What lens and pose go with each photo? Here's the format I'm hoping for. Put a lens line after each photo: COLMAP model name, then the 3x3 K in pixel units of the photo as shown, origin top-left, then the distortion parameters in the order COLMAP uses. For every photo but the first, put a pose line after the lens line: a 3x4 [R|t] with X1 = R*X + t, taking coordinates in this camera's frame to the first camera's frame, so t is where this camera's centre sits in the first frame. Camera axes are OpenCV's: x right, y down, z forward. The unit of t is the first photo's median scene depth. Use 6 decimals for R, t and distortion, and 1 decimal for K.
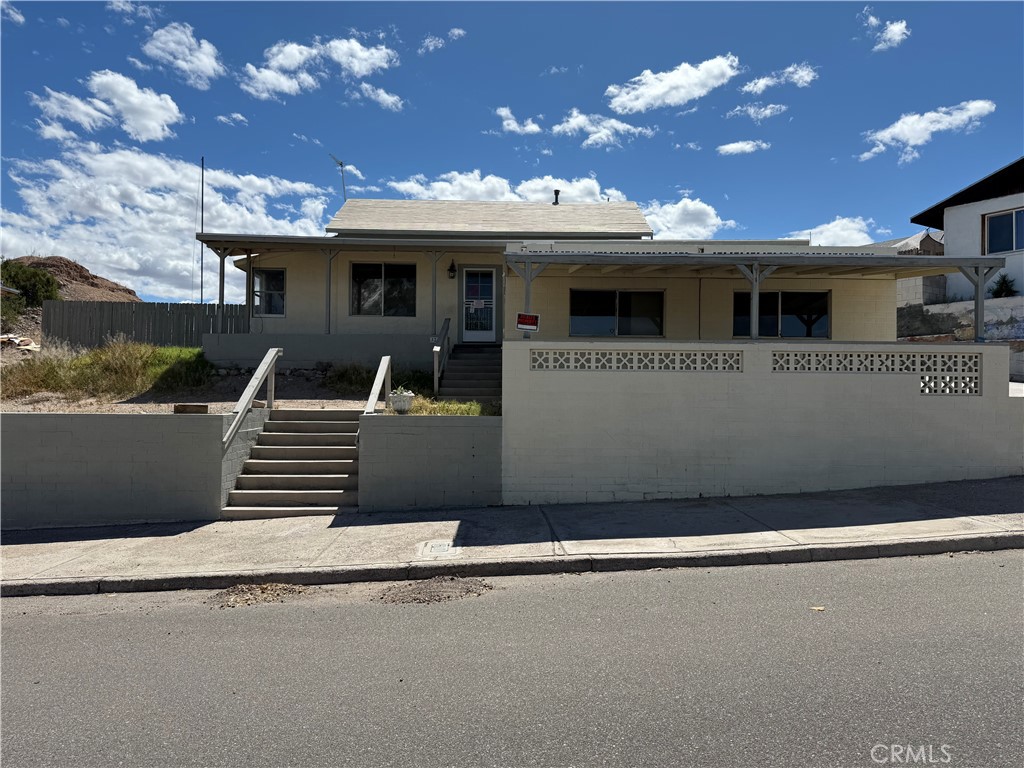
lens RADIAL K [[712.5, 0, 513.7], [0, 712.5, 383.4], [0, 0, 1]] dist [0.061375, -0.083848]
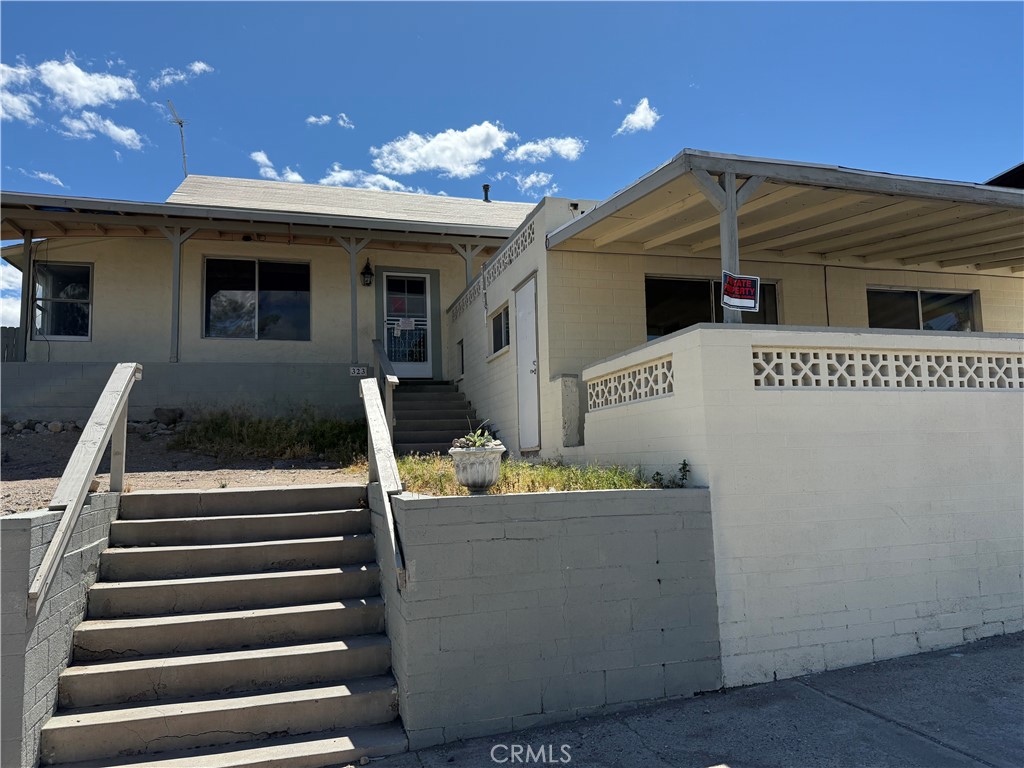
lens RADIAL K [[737.1, 0, 509.8], [0, 737.1, 386.0], [0, 0, 1]] dist [0.004720, -0.016476]
pose [[0.963978, -0.004838, 0.265940, -0.229539], [0.027511, 0.996286, -0.081596, 0.012981], [-0.264557, 0.085973, 0.960530, 0.489148]]
